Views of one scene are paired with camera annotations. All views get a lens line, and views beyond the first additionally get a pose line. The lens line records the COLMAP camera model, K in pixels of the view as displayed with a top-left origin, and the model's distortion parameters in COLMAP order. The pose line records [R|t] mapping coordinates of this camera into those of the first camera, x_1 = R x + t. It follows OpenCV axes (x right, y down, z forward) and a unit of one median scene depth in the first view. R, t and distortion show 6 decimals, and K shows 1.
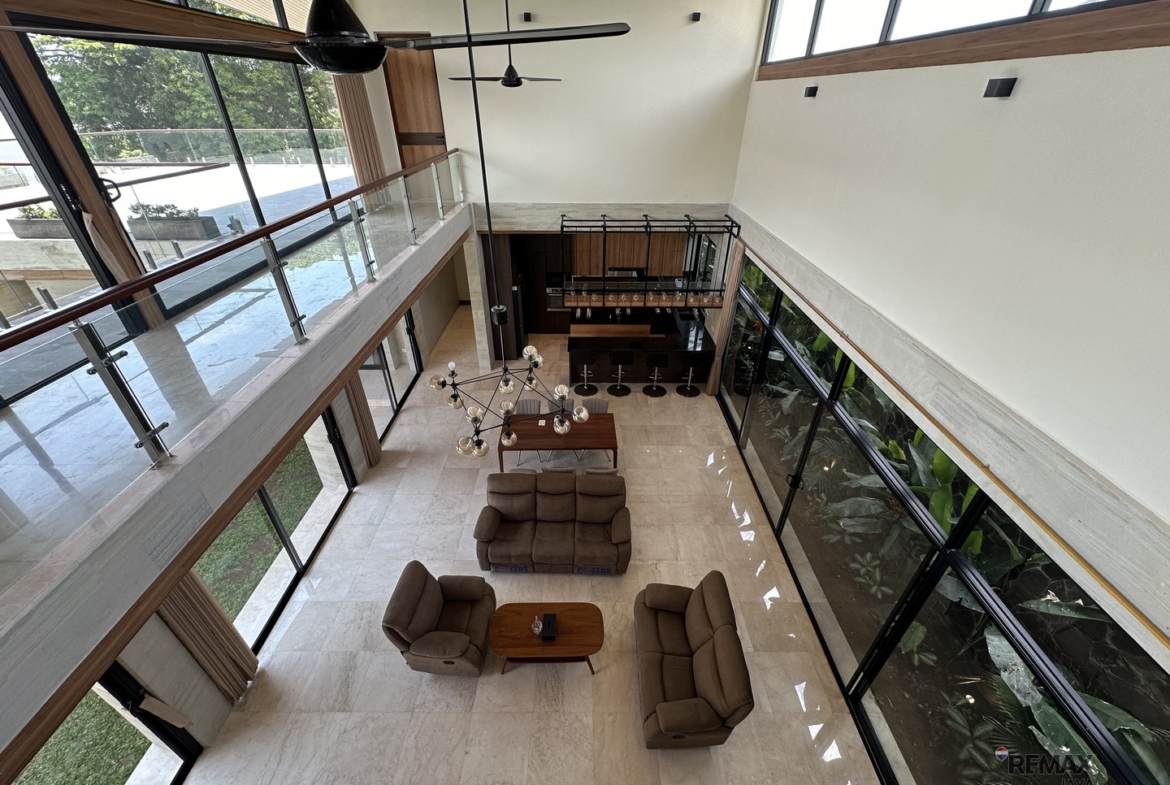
lens RADIAL K [[469.2, 0, 585.0], [0, 469.2, 392.5], [0, 0, 1]] dist [0.000056, -0.000001]
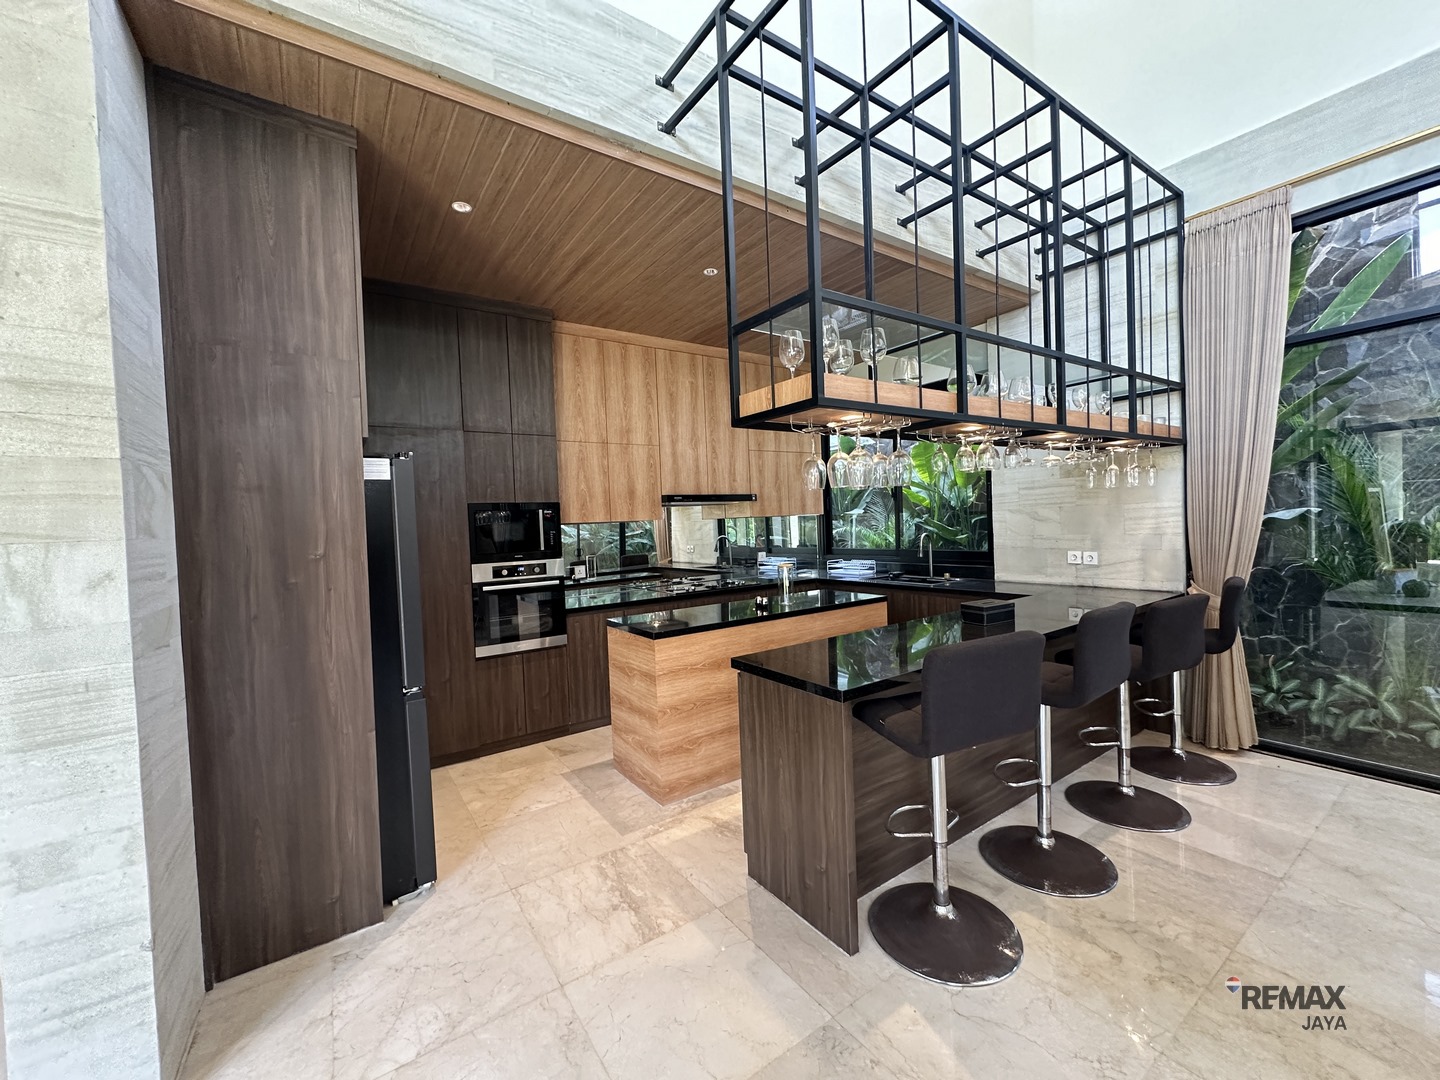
lens RADIAL K [[573.7, 0, 720.5], [0, 573.7, 537.2], [0, 0, 1]] dist [-0.000183, 0.000153]
pose [[0.821221, -0.050069, 0.568409, -0.170075], [0.342691, 0.839765, -0.421138, -0.062955], [-0.456244, 0.540636, 0.706791, 0.809245]]
